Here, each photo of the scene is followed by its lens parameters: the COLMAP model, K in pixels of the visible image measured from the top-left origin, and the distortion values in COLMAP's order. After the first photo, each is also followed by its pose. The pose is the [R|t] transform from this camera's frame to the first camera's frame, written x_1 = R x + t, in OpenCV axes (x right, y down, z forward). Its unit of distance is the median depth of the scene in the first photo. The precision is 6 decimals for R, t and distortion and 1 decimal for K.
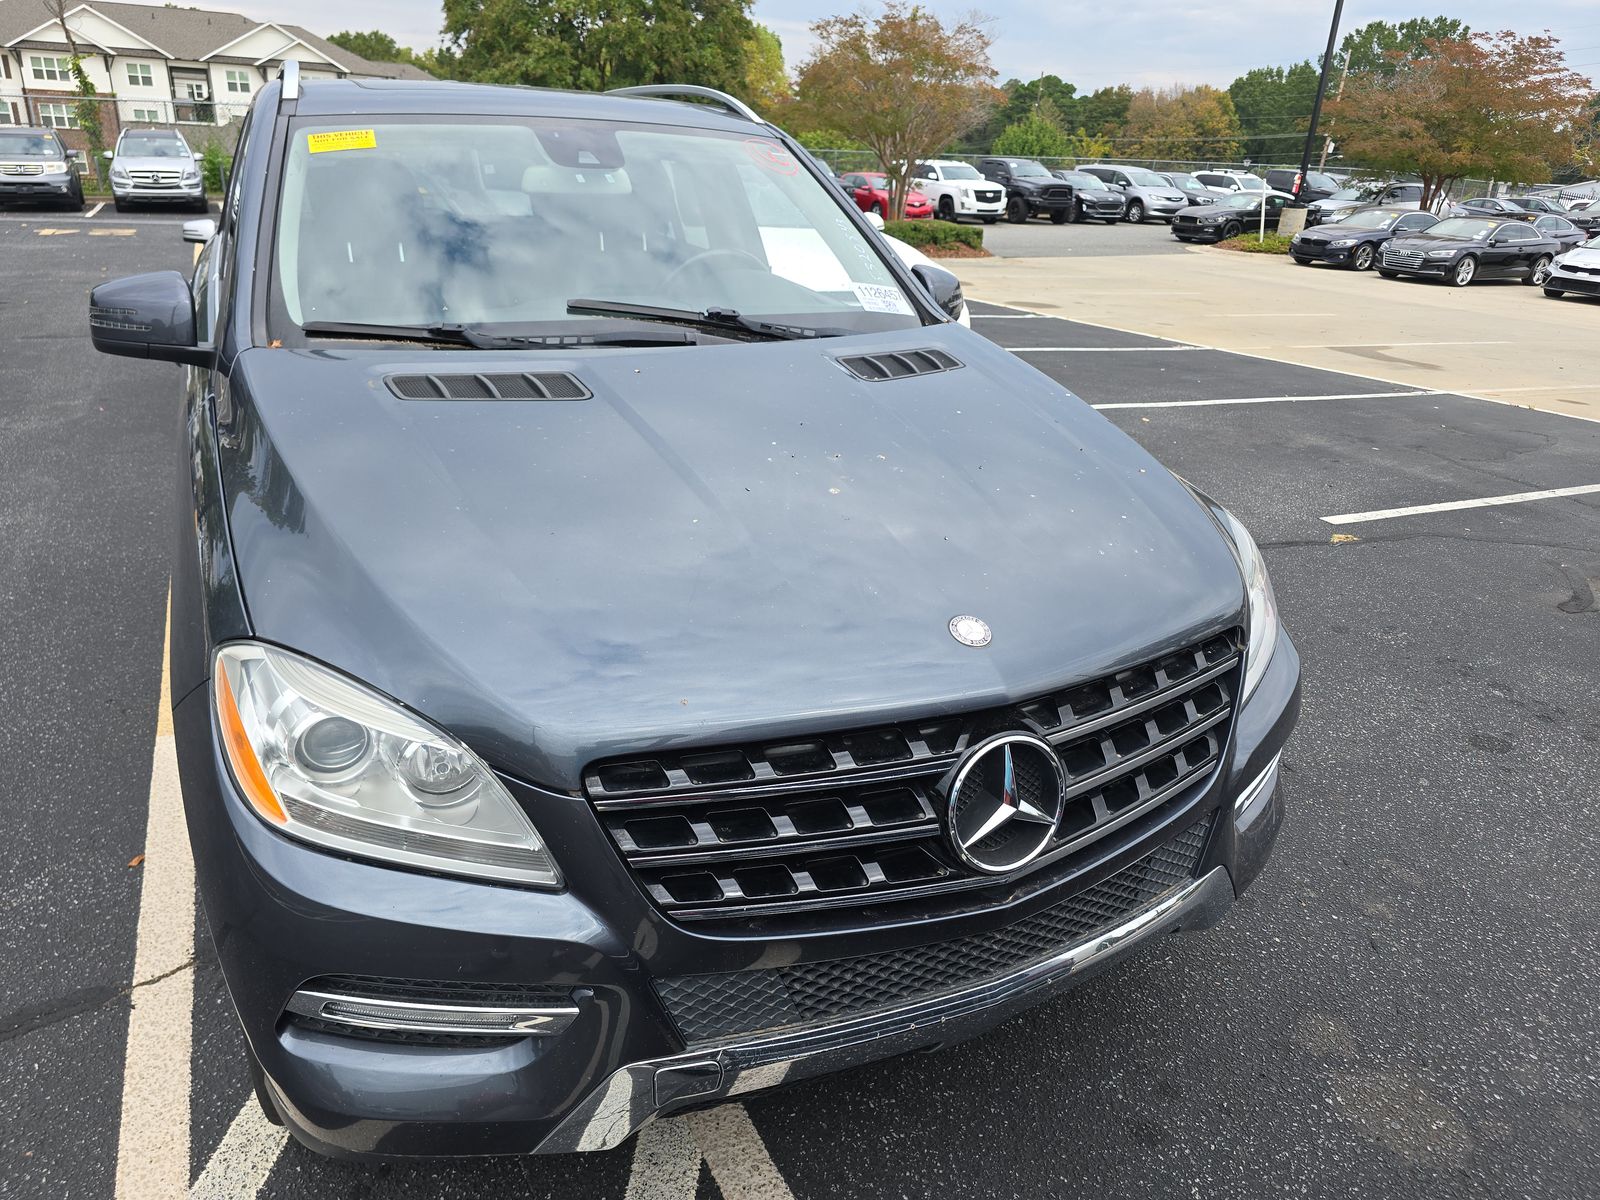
lens RADIAL K [[1068.2, 0, 800.0], [0, 1068.2, 600.0], [0, 0, 1]] dist [0.032556, -0.027738]
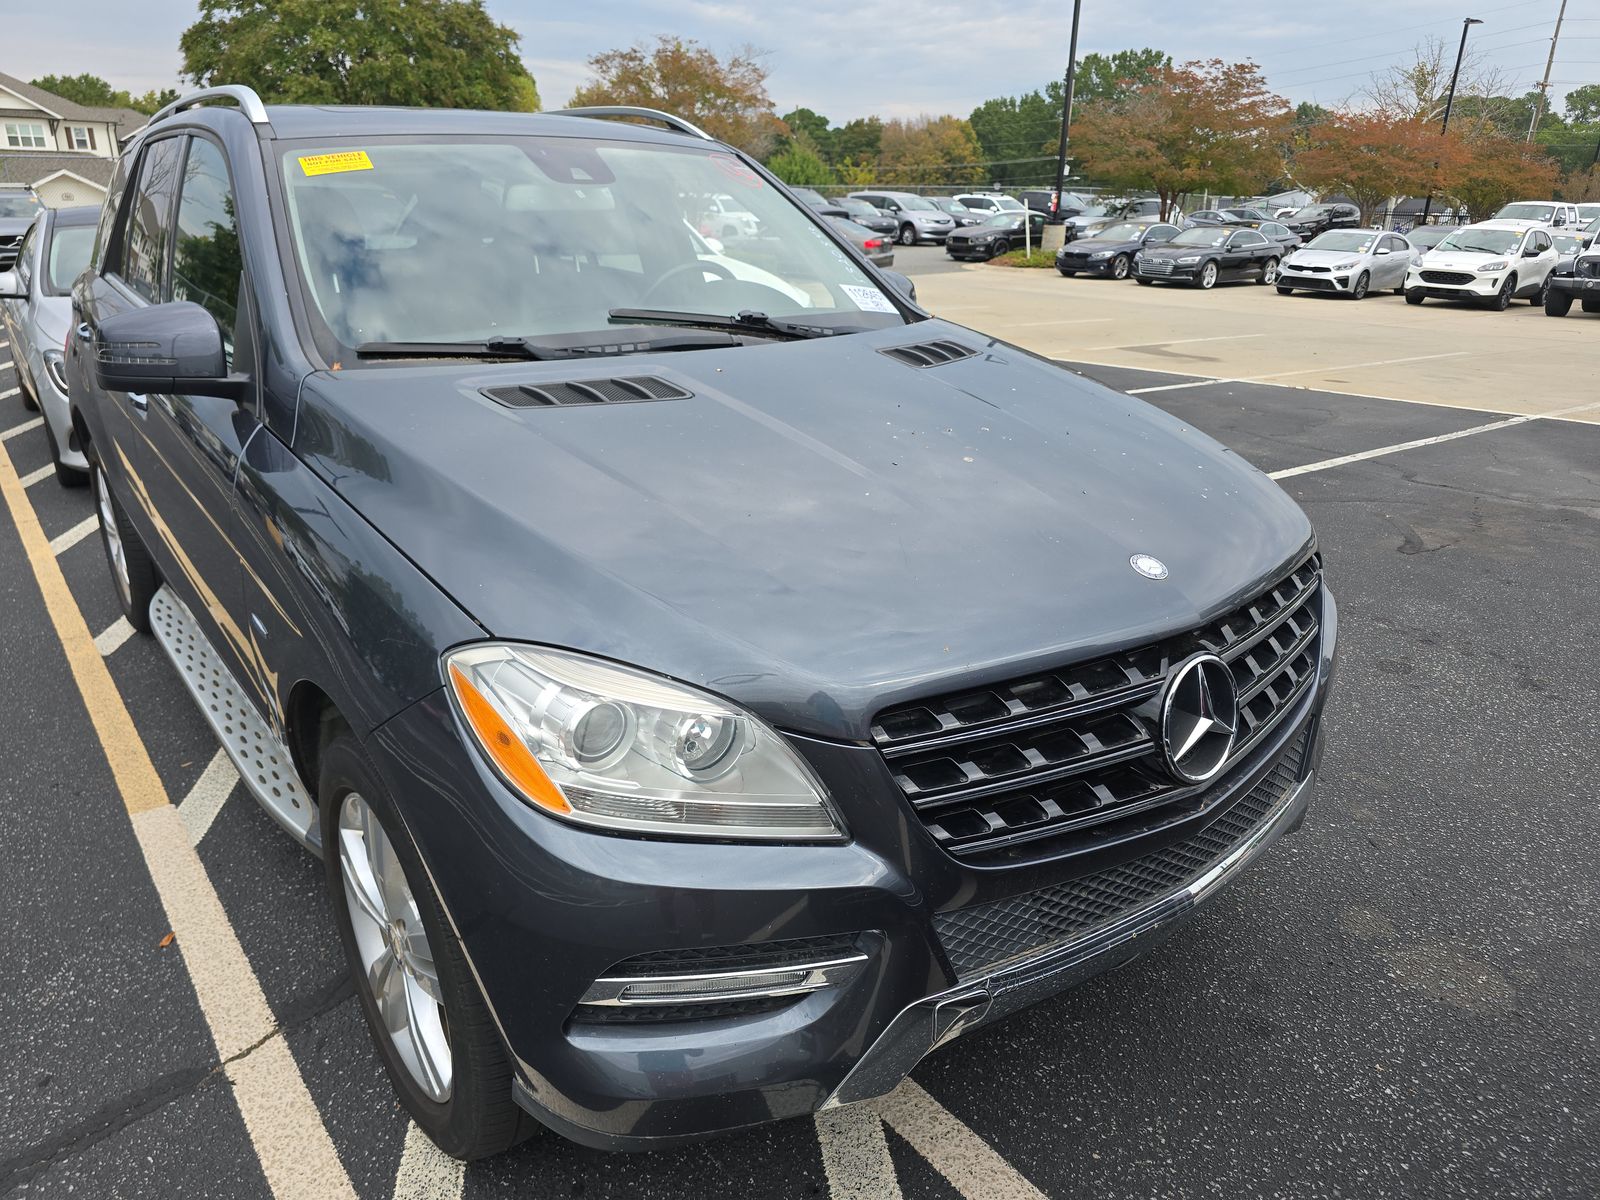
lens RADIAL K [[1070.1, 0, 800.0], [0, 1070.1, 600.0], [0, 0, 1]] dist [0.038049, -0.034018]
pose [[0.979646, -0.099073, 0.174579, -0.201485], [0.103841, 0.994424, -0.018371, 0.023872], [-0.171786, 0.036125, 0.984472, -0.013686]]
